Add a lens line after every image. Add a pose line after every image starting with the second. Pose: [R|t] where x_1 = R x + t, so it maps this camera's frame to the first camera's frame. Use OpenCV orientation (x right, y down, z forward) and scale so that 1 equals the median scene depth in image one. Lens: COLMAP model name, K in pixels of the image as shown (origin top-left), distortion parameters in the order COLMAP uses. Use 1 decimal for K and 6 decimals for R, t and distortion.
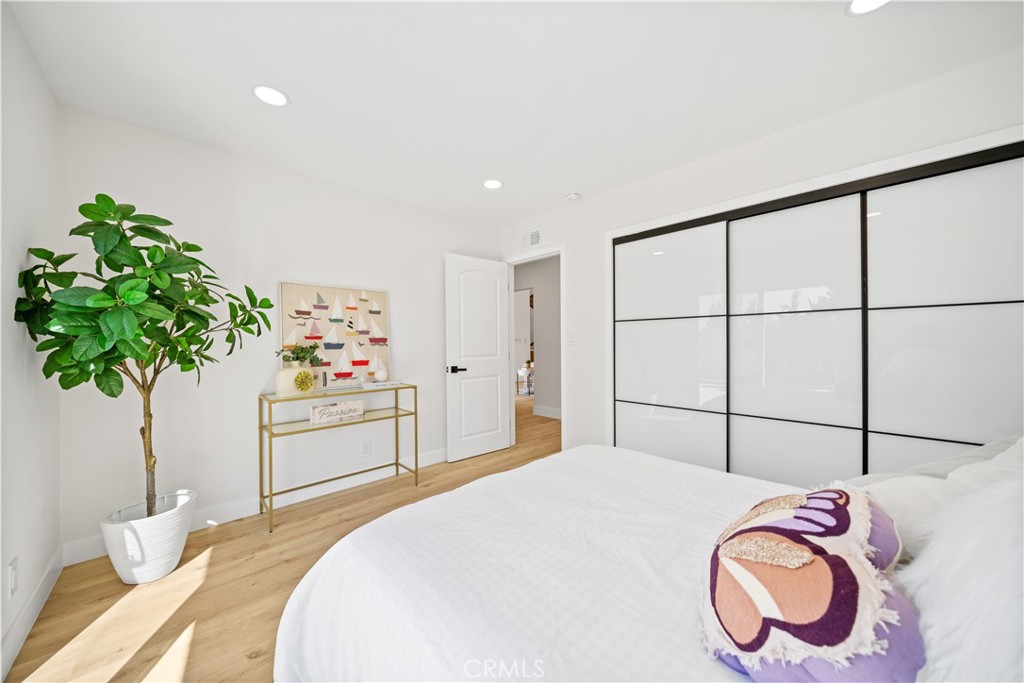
lens RADIAL K [[359.0, 0, 512.0], [0, 359.0, 341.5], [0, 0, 1]] dist [-0.001139, -0.000107]
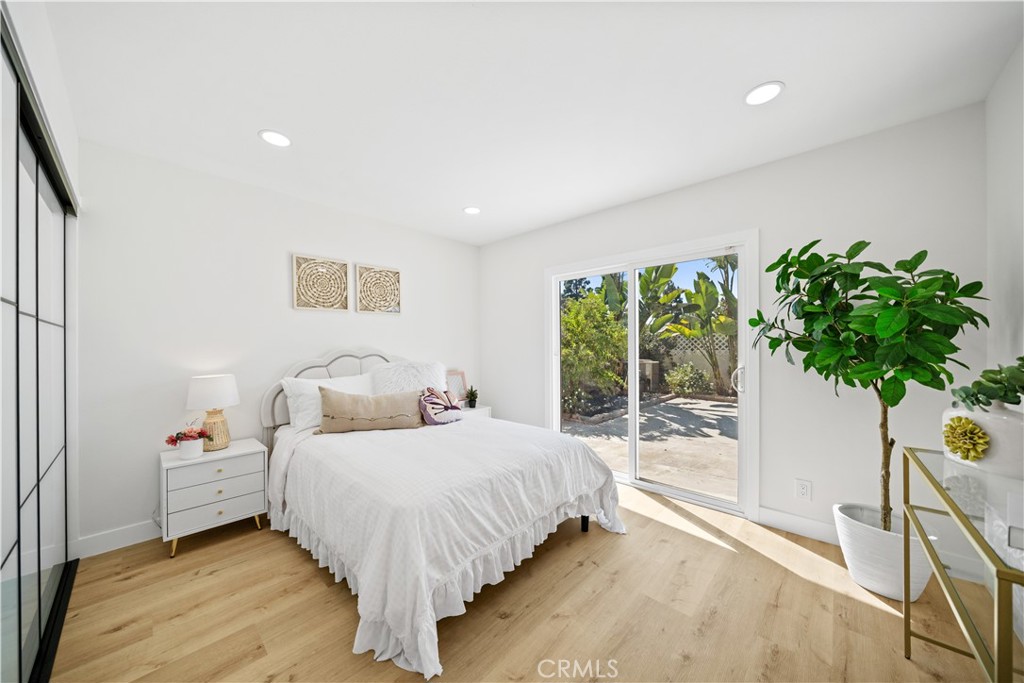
lens RADIAL K [[348.7, 0, 514.6], [0, 348.7, 347.1], [0, 0, 1]] dist [-0.000775, -0.000072]
pose [[-0.997237, 0.006601, -0.073986, 0.045222], [0.006480, 0.999977, 0.001872, -0.005260], [0.073997, 0.001387, -0.997258, 1.917132]]
